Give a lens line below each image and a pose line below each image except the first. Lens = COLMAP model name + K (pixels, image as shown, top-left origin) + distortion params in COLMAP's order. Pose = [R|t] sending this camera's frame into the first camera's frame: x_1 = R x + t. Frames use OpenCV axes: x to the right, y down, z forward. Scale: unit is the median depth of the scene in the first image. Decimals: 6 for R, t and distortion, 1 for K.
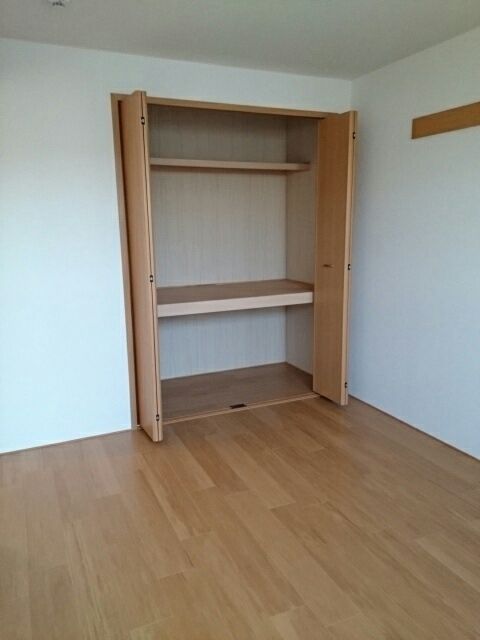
lens RADIAL K [[498.1, 0, 240.0], [0, 498.1, 320.0], [0, 0, 1]] dist [0.005263, 0.000273]
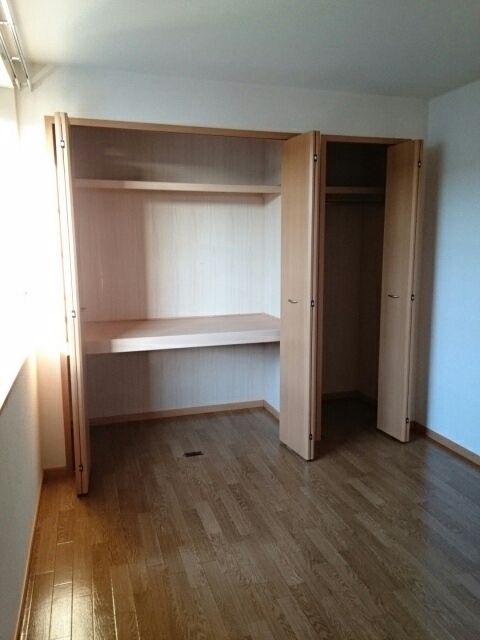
lens RADIAL K [[498.1, 0, 240.0], [0, 498.1, 320.0], [0, 0, 1]] dist [0.005263, 0.000273]
pose [[0.992618, 0.018775, -0.119818, 0.198127], [-0.025511, 0.998164, -0.054938, -0.023660], [0.118567, 0.057589, 0.991275, 0.108472]]
